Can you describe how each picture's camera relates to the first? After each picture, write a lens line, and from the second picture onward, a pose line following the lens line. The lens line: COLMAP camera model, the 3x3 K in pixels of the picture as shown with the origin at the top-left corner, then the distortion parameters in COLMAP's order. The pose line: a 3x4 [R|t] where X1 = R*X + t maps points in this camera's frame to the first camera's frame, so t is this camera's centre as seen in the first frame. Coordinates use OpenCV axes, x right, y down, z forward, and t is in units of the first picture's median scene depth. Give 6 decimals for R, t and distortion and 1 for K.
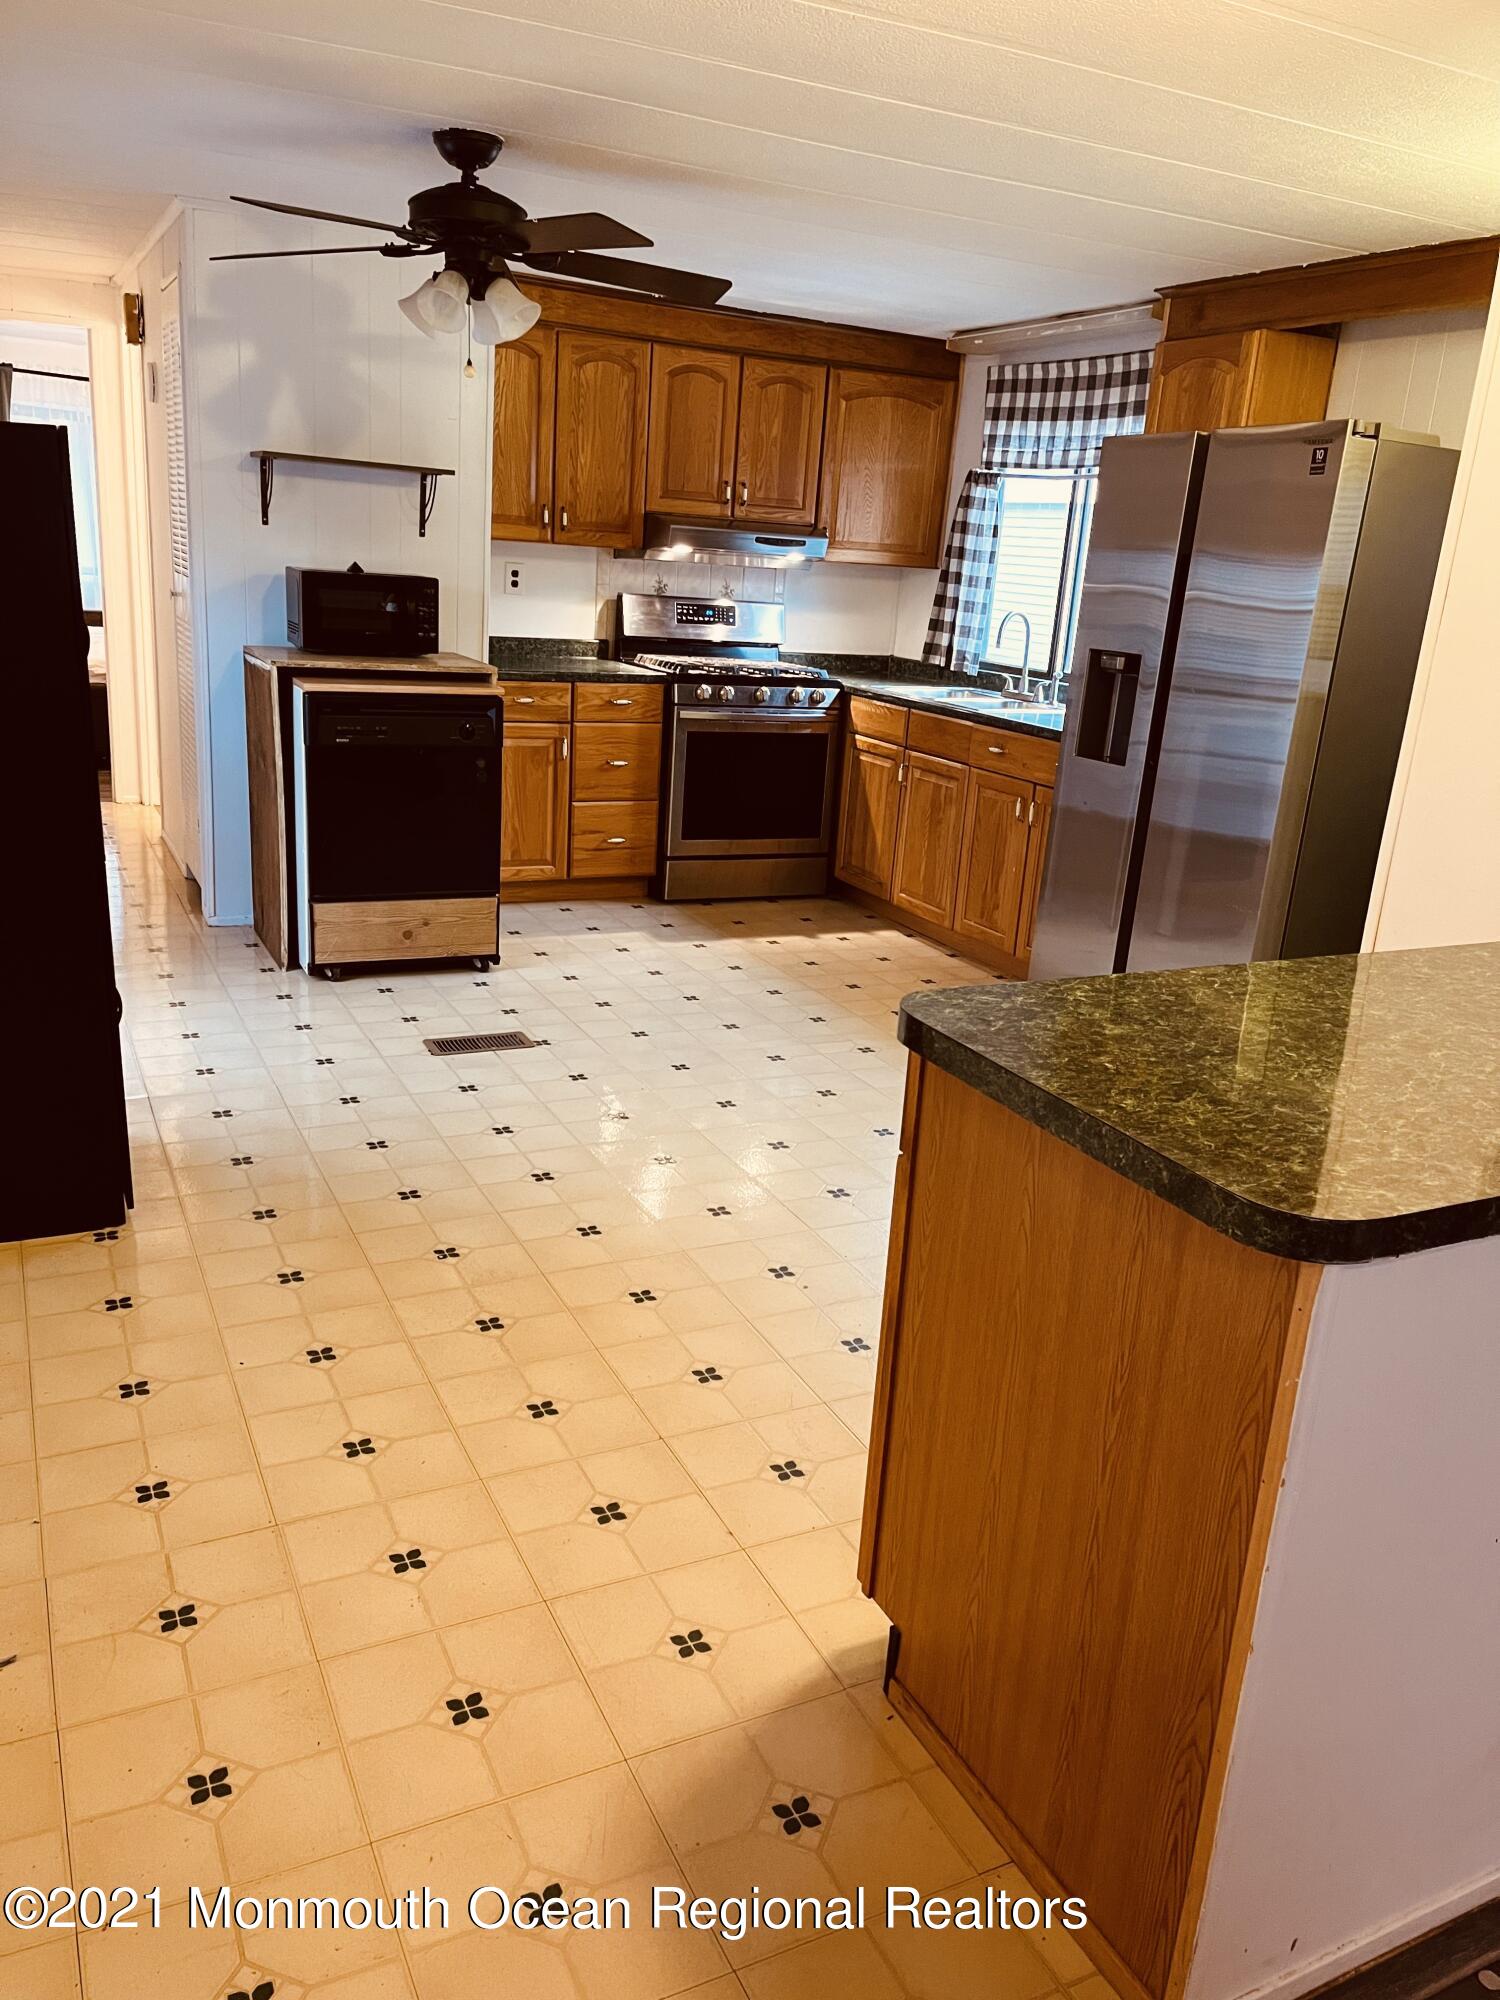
lens RADIAL K [[1511.0, 0, 759.2], [0, 1511.0, 1025.4], [0, 0, 1]] dist [0.048453, -0.053908]
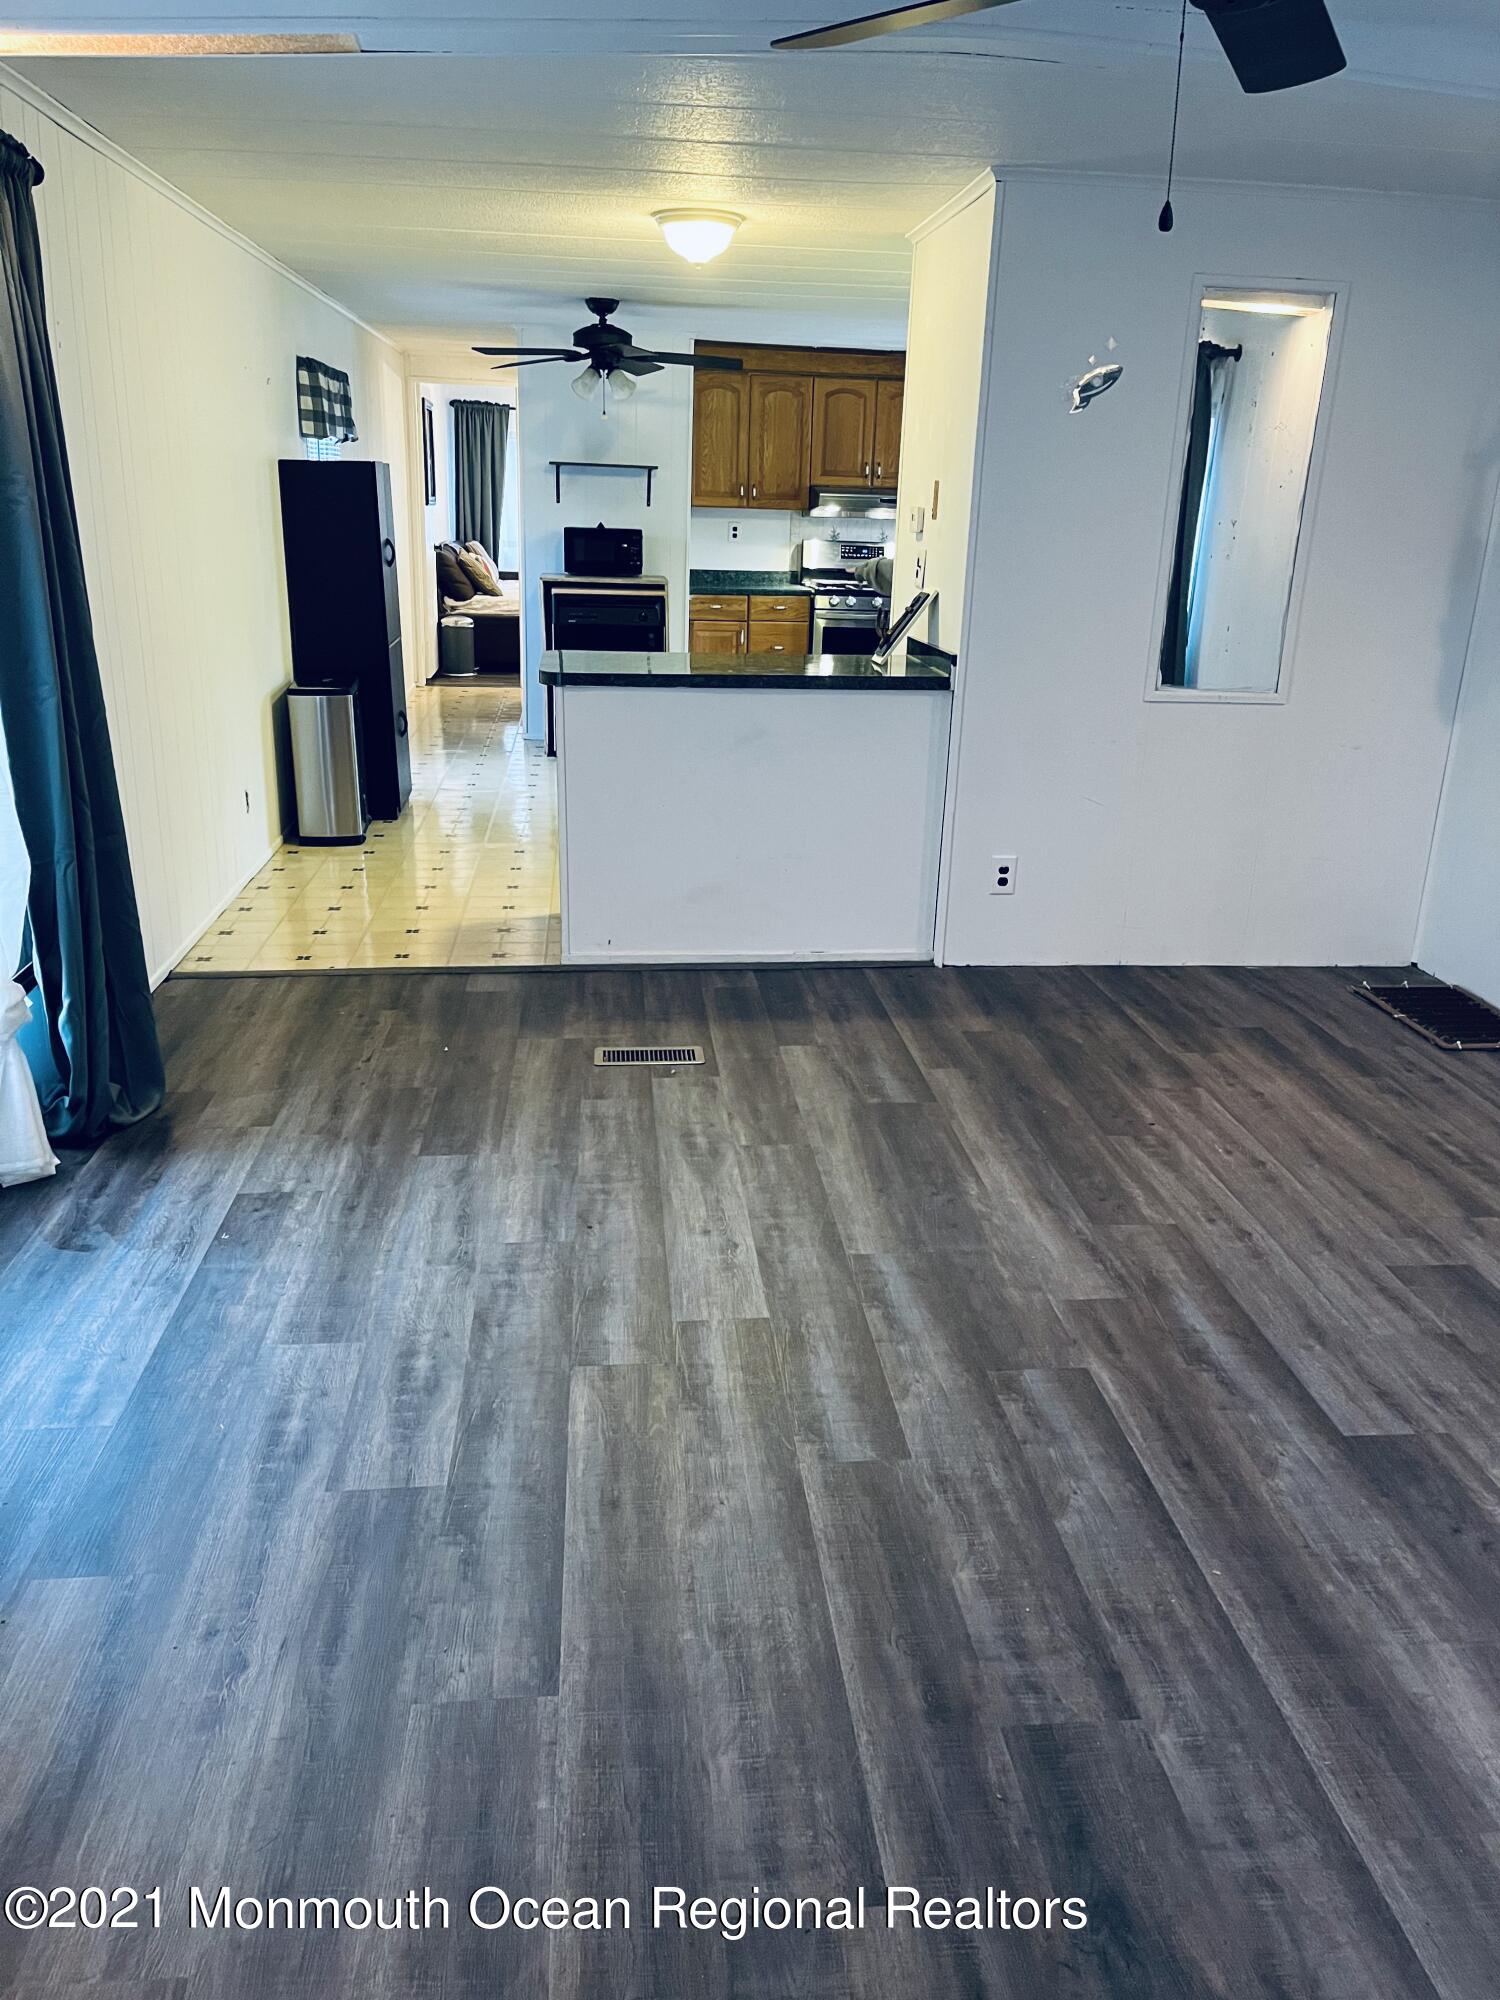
lens RADIAL K [[1511.0, 0, 762.9], [0, 1511.0, 1004.5], [0, 0, 1]] dist [0.048453, -0.053908]
pose [[0.939028, 0.068942, -0.336858, 0.463233], [-0.069227, 0.997538, 0.011179, 0.185489], [0.336800, 0.012822, 0.941489, -0.491980]]
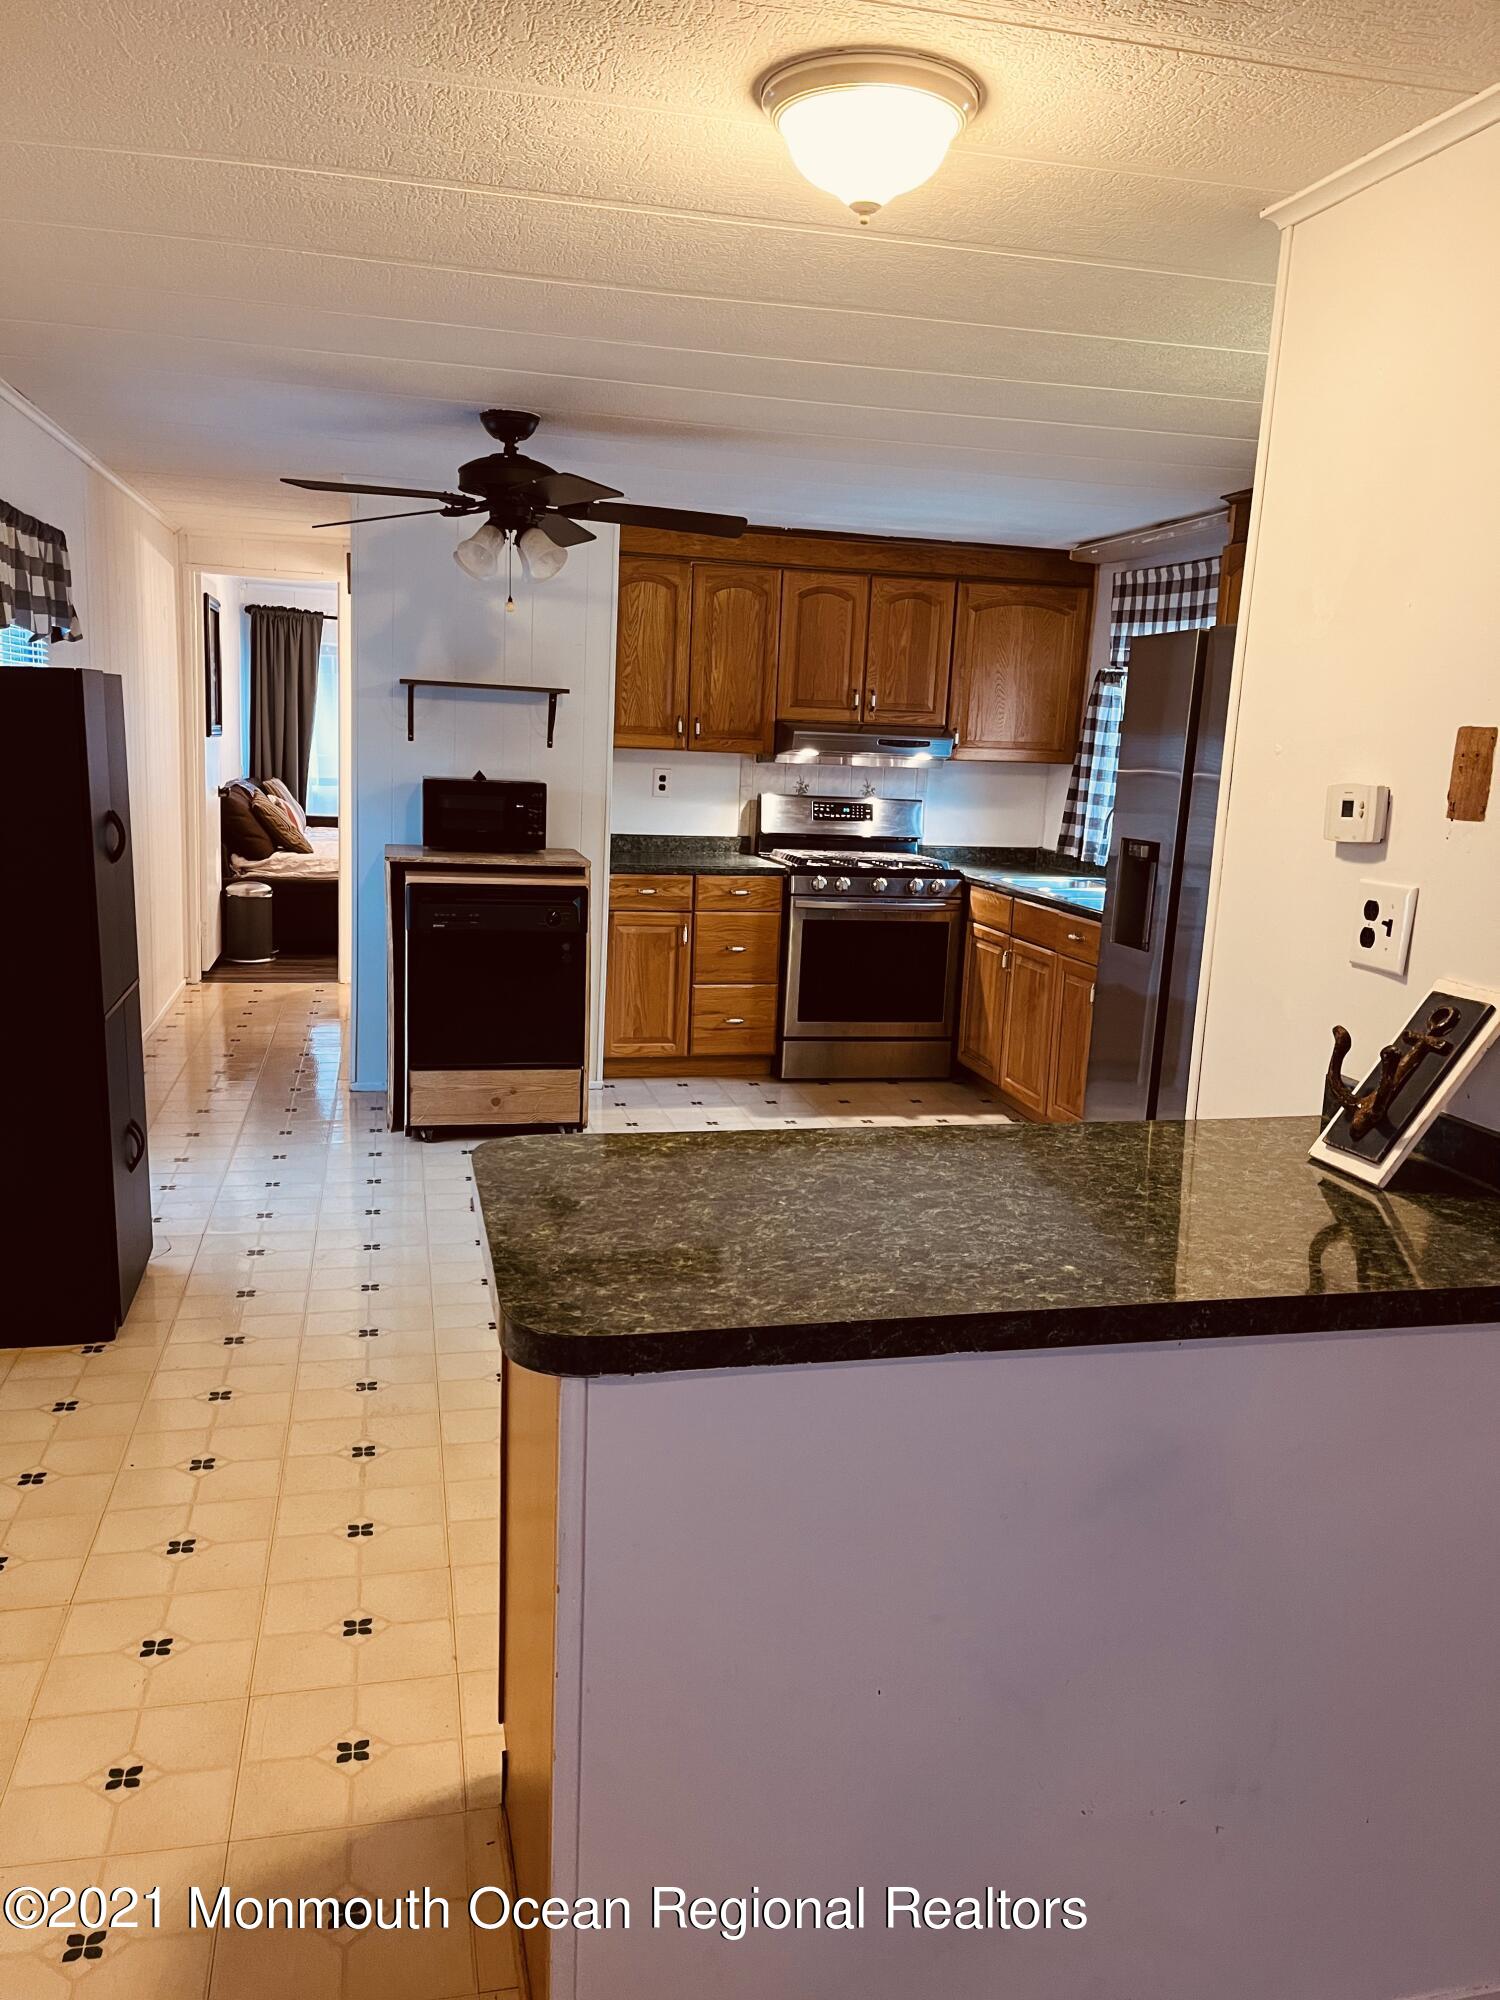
lens RADIAL K [[1511.0, 0, 746.0], [0, 1511.0, 1021.1], [0, 0, 1]] dist [0.048453, -0.053908]
pose [[0.973234, 0.016341, -0.229233, 0.162740], [-0.045638, 0.991345, -0.123096, 0.006920], [0.225238, 0.130263, 0.965557, -0.012634]]
